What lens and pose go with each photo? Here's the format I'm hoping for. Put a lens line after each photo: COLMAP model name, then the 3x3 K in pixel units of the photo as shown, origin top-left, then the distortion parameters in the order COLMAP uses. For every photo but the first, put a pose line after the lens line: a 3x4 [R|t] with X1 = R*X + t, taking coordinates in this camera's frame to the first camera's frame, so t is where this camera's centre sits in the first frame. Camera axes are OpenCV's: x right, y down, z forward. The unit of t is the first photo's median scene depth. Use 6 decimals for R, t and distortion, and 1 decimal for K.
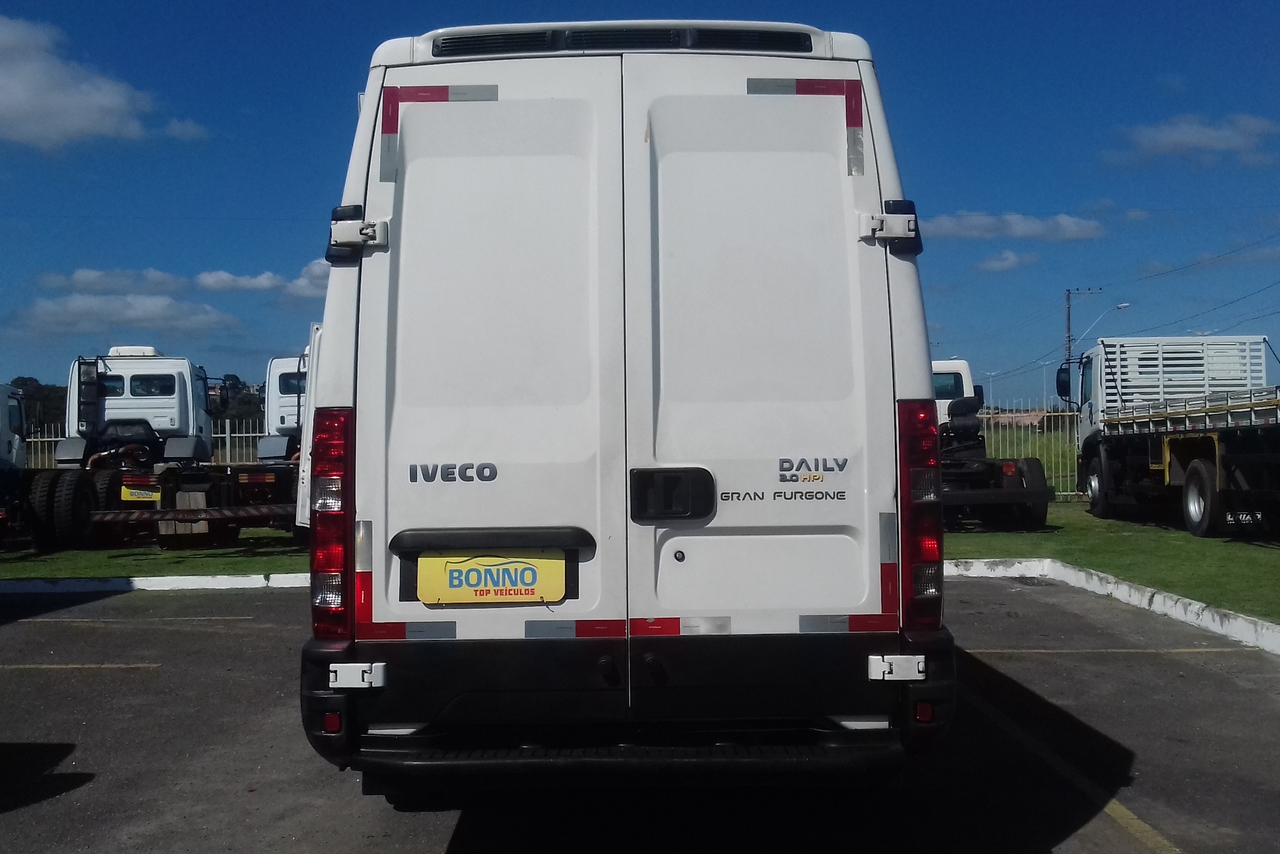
lens RADIAL K [[1373.3, 0, 640.0], [0, 1373.3, 427.0], [0, 0, 1]] dist [0.101850, -0.242873]
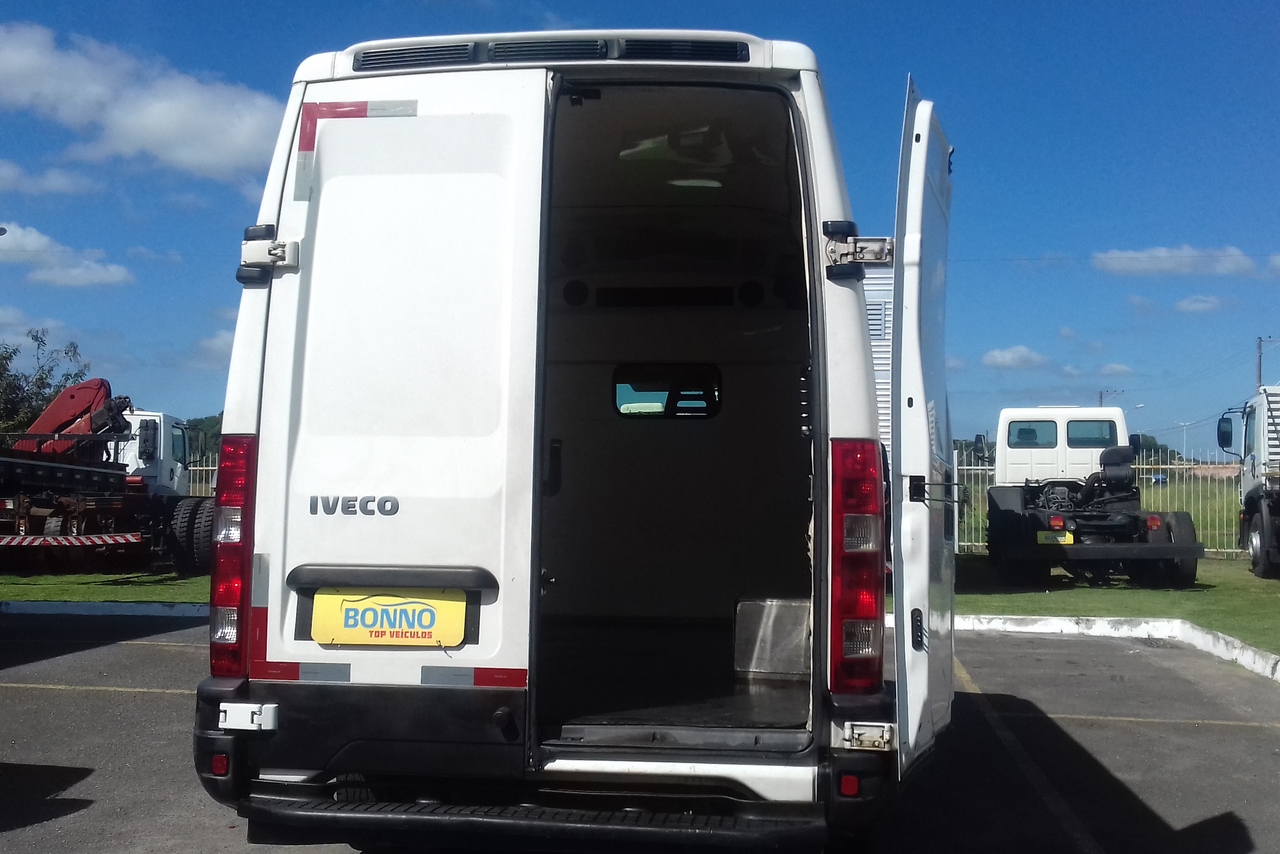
lens RADIAL K [[1373.3, 0, 640.0], [0, 1373.3, 427.0], [0, 0, 1]] dist [0.101850, -0.242873]
pose [[0.992462, 0.019837, -0.120934, 0.171769], [-0.023447, 0.999319, -0.028502, 0.001610], [0.120286, 0.031123, 0.992251, 0.079813]]
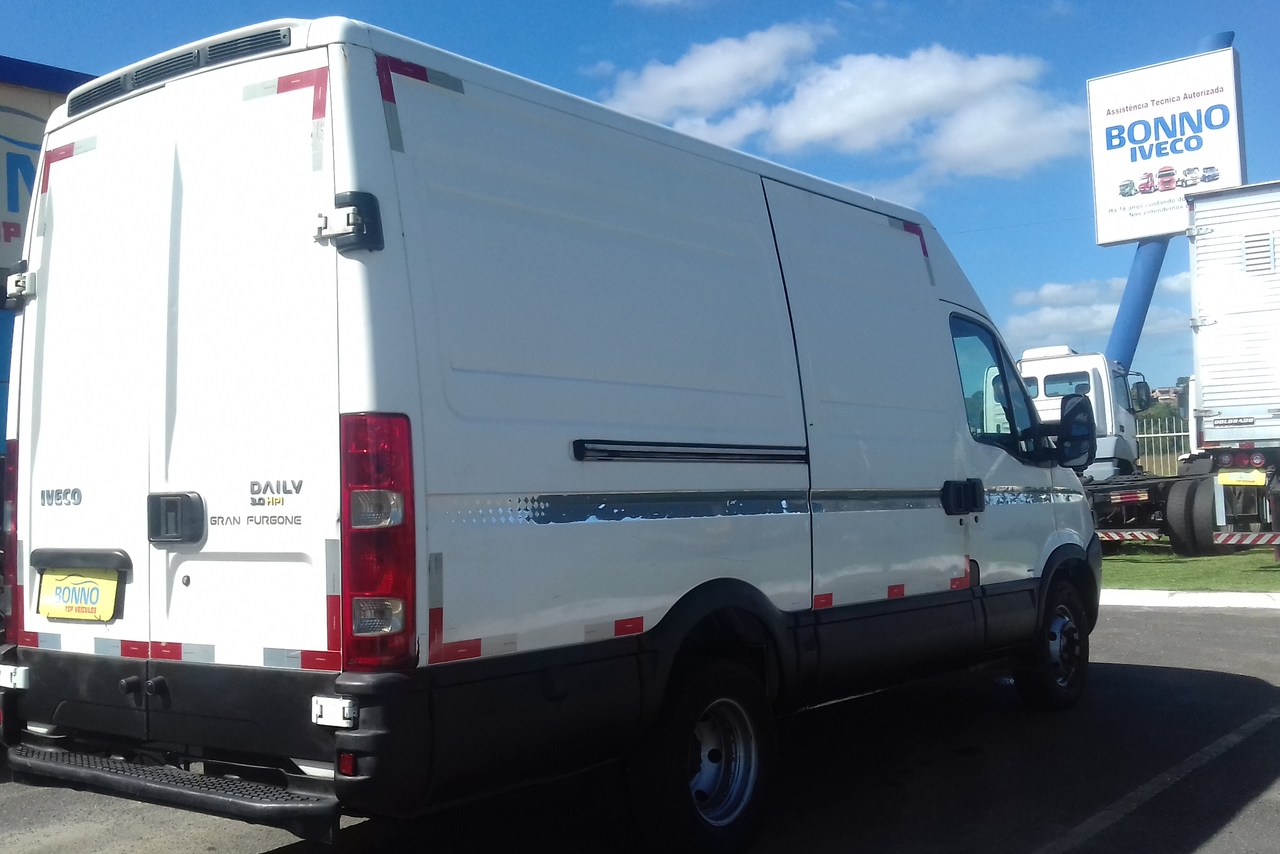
lens RADIAL K [[1373.3, 0, 640.0], [0, 1373.3, 427.0], [0, 0, 1]] dist [0.101850, -0.242873]
pose [[0.801683, -0.033254, -0.596824, 0.878538], [0.032372, 0.999401, -0.012201, 0.005969], [0.596872, -0.009539, 0.802279, 0.391771]]
